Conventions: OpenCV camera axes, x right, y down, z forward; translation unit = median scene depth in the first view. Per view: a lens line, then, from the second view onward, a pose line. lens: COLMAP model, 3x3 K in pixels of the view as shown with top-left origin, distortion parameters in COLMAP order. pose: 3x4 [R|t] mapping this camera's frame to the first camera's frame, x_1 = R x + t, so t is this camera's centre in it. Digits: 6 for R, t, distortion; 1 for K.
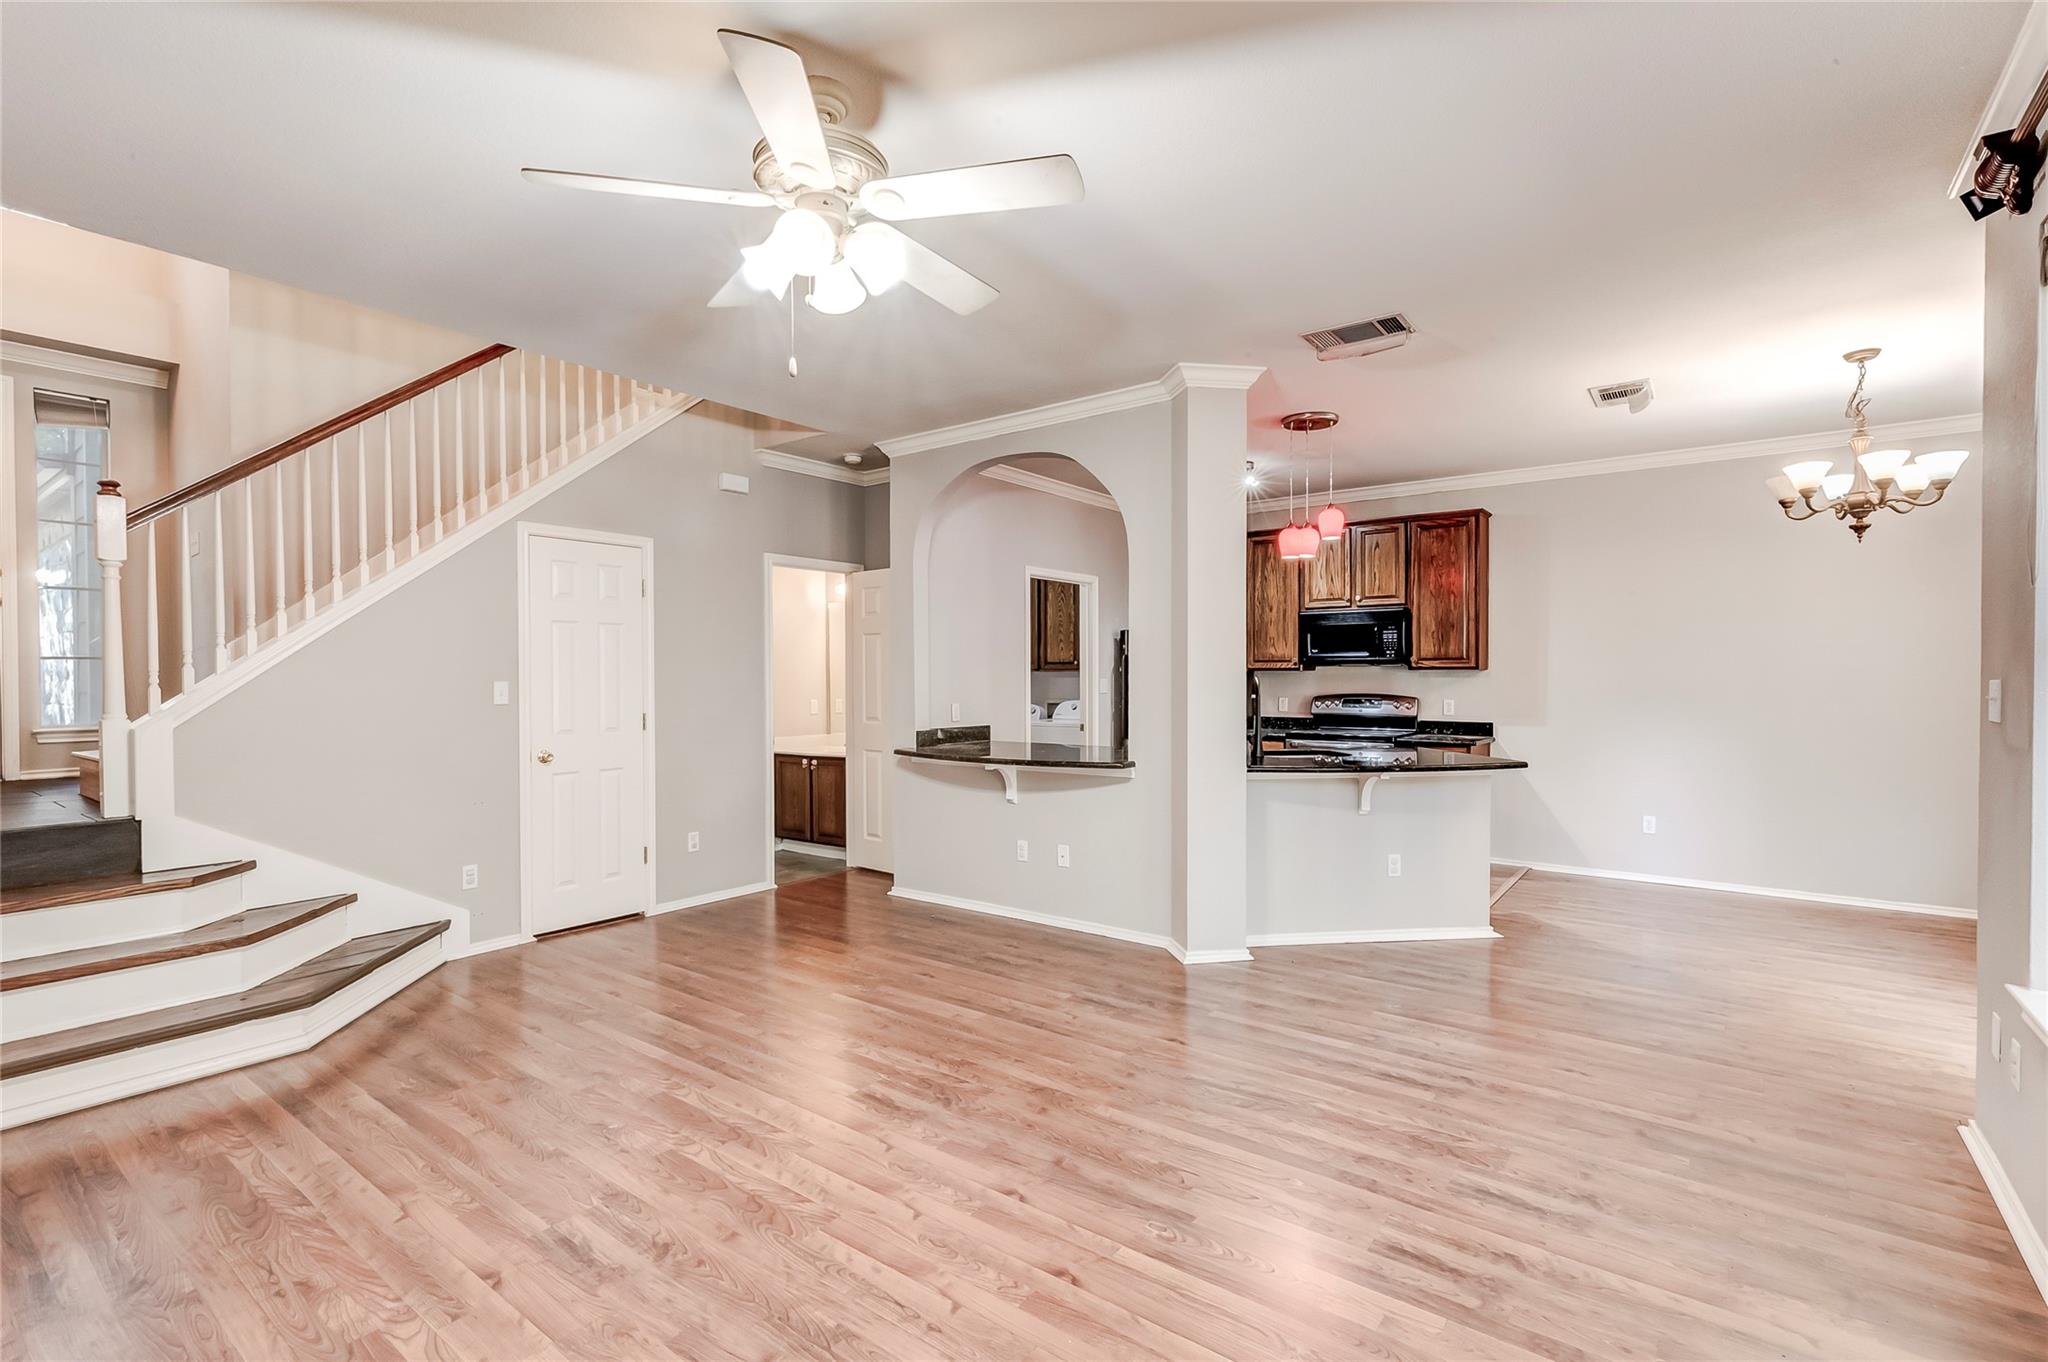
lens RADIAL K [[927.2, 0, 1025.2], [0, 927.2, 687.8], [0, 0, 1]] dist [0.007667, 0.000048]
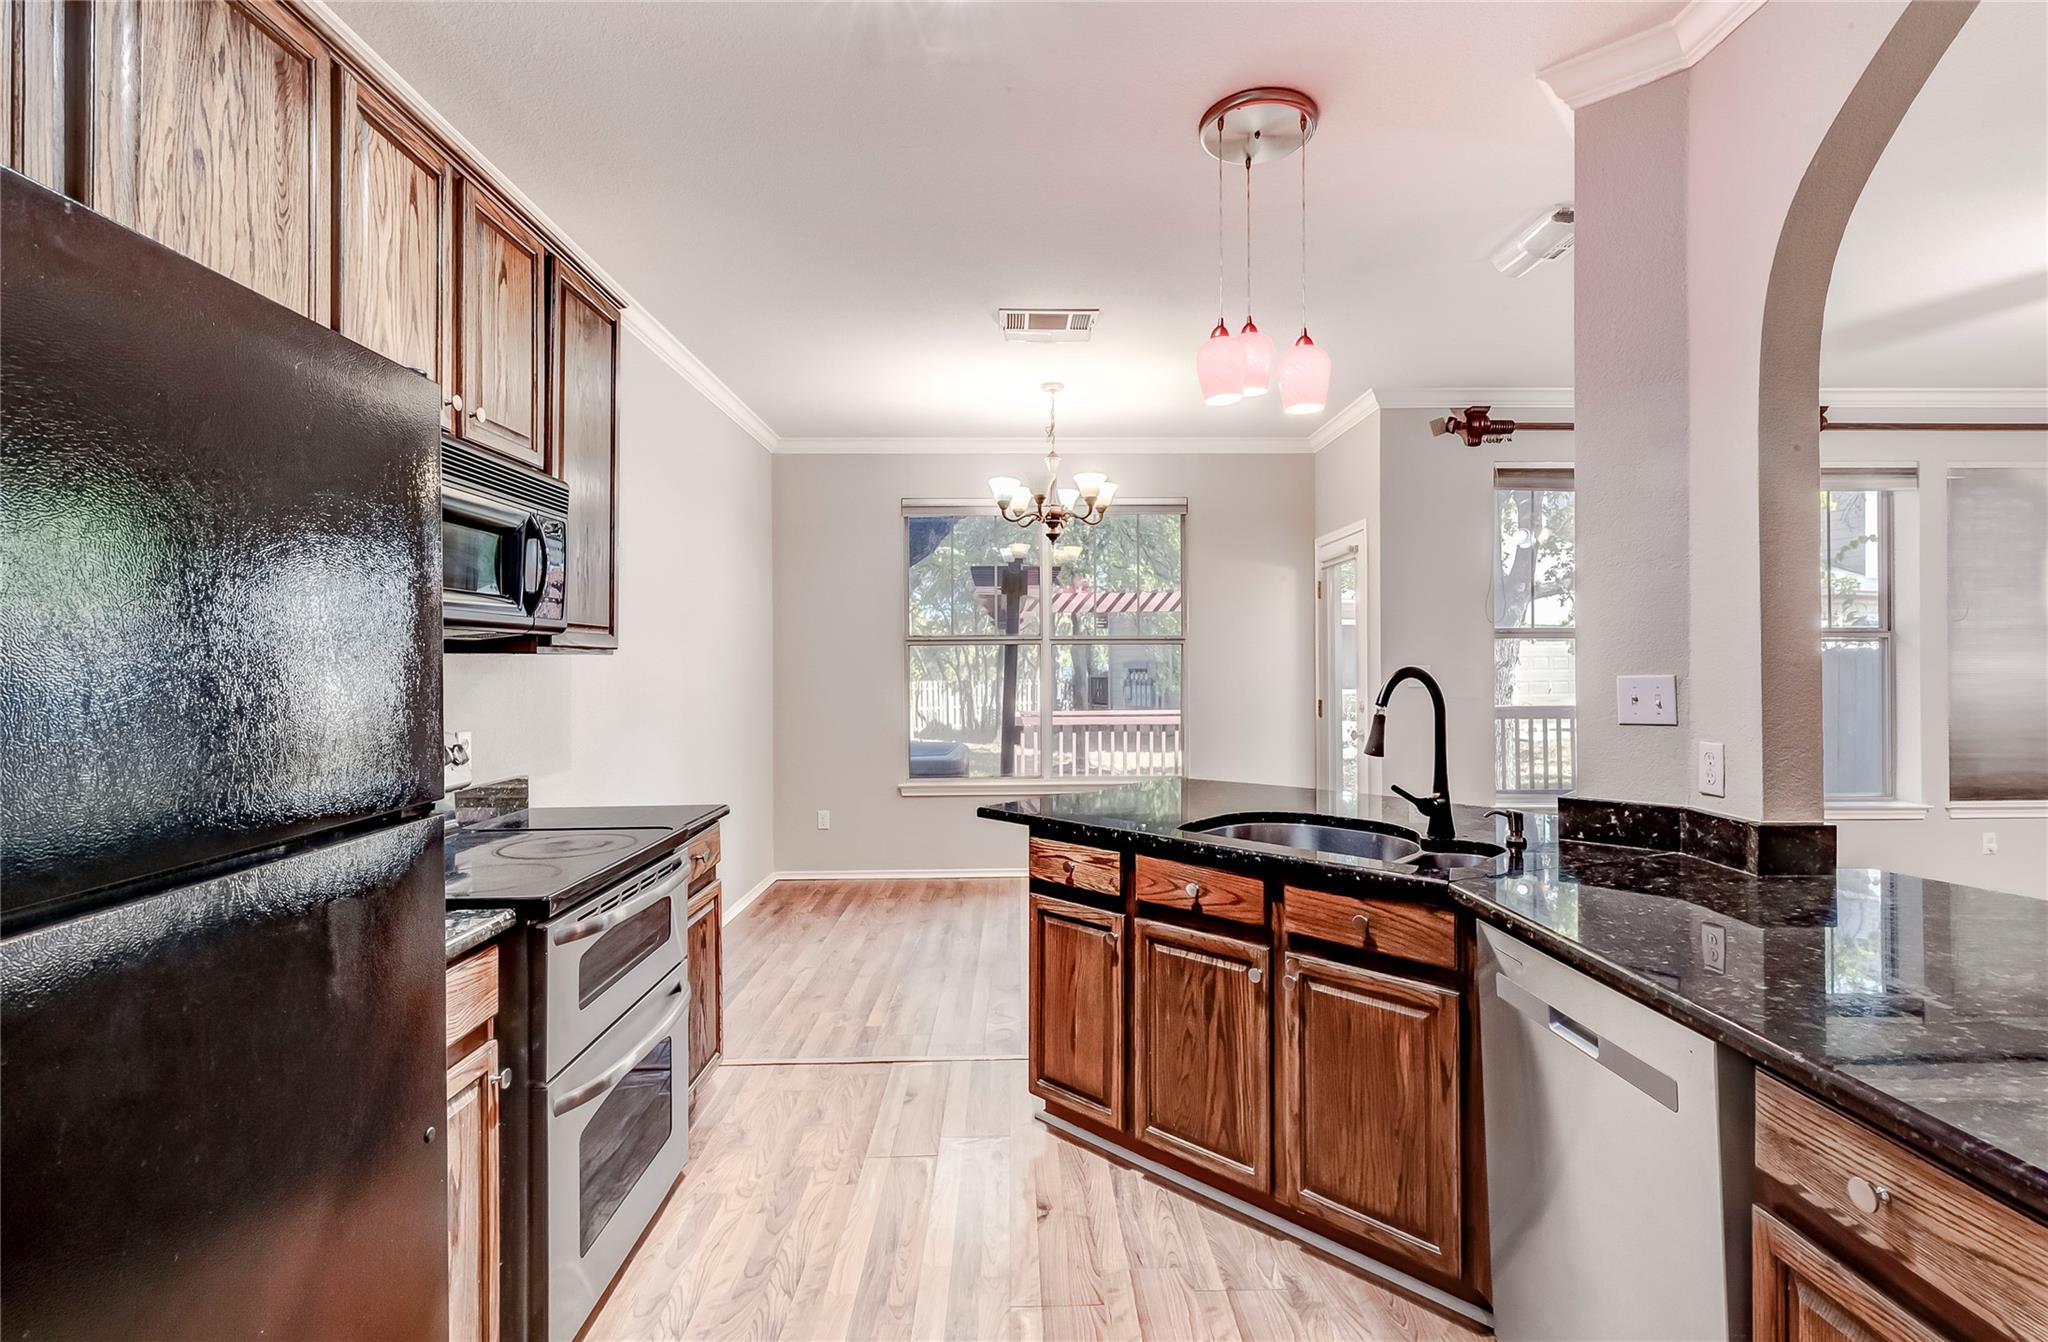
lens RADIAL K [[940.3, 0, 1039.1], [0, 940.3, 656.3], [0, 0, 1]] dist [0.012279, -0.000062]
pose [[-0.624233, 0.011093, 0.781160, 0.002625], [0.016675, 0.999861, -0.000873, -0.020206], [-0.781060, 0.012481, -0.624331, 1.505106]]
